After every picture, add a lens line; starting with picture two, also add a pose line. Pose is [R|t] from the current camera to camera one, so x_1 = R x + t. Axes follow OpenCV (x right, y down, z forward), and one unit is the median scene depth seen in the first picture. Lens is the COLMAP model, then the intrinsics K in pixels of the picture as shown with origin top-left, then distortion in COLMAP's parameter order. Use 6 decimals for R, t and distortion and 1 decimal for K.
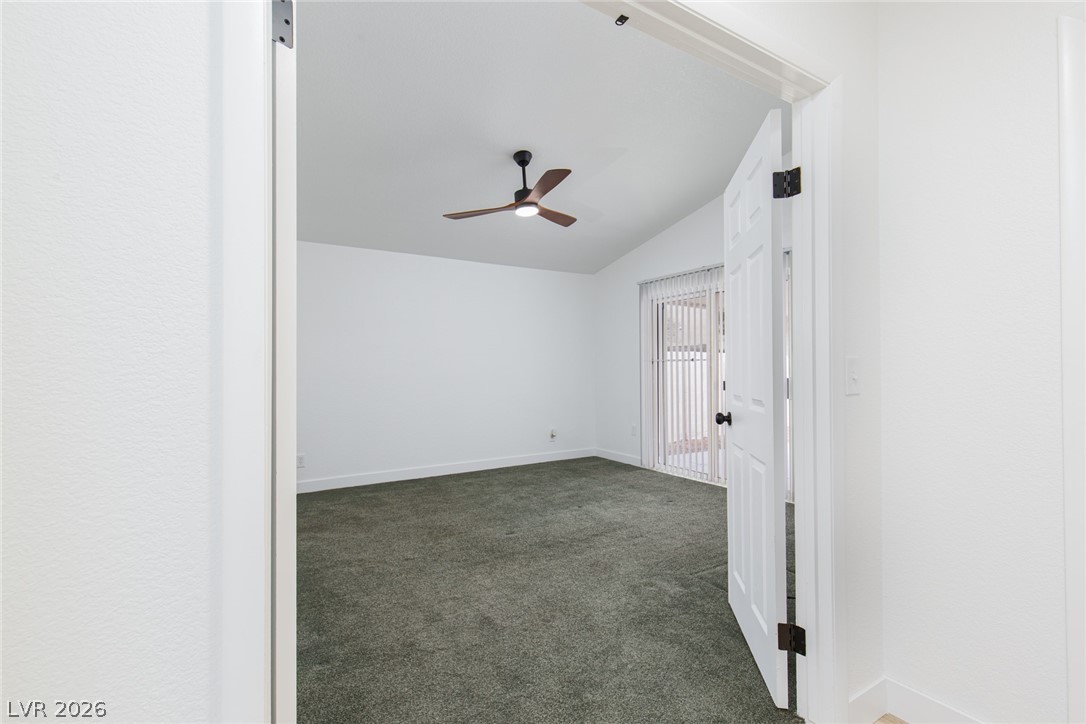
lens RADIAL K [[494.1, 0, 558.5], [0, 494.1, 368.6], [0, 0, 1]] dist [-0.000344, 0.000011]
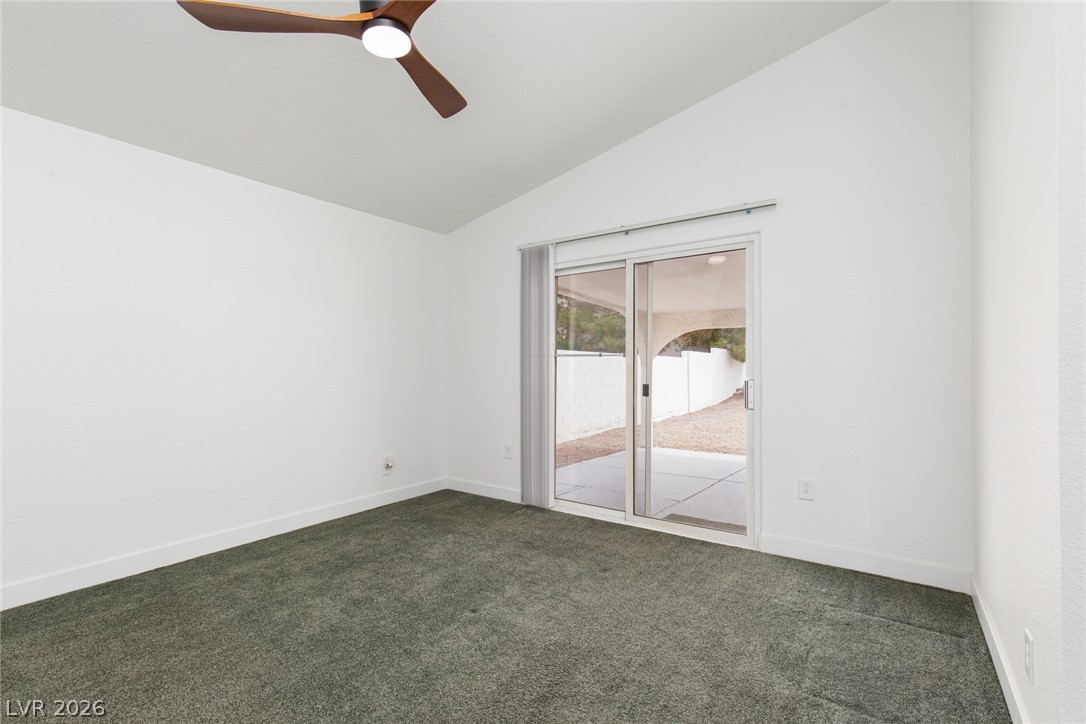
lens RADIAL K [[494.1, 0, 558.5], [0, 494.1, 368.6], [0, 0, 1]] dist [-0.000344, 0.000011]
pose [[0.921058, 0.005180, 0.389391, -0.075744], [-0.006987, 0.999970, 0.003224, 0.000610], [-0.389362, -0.005690, 0.921067, 0.380026]]
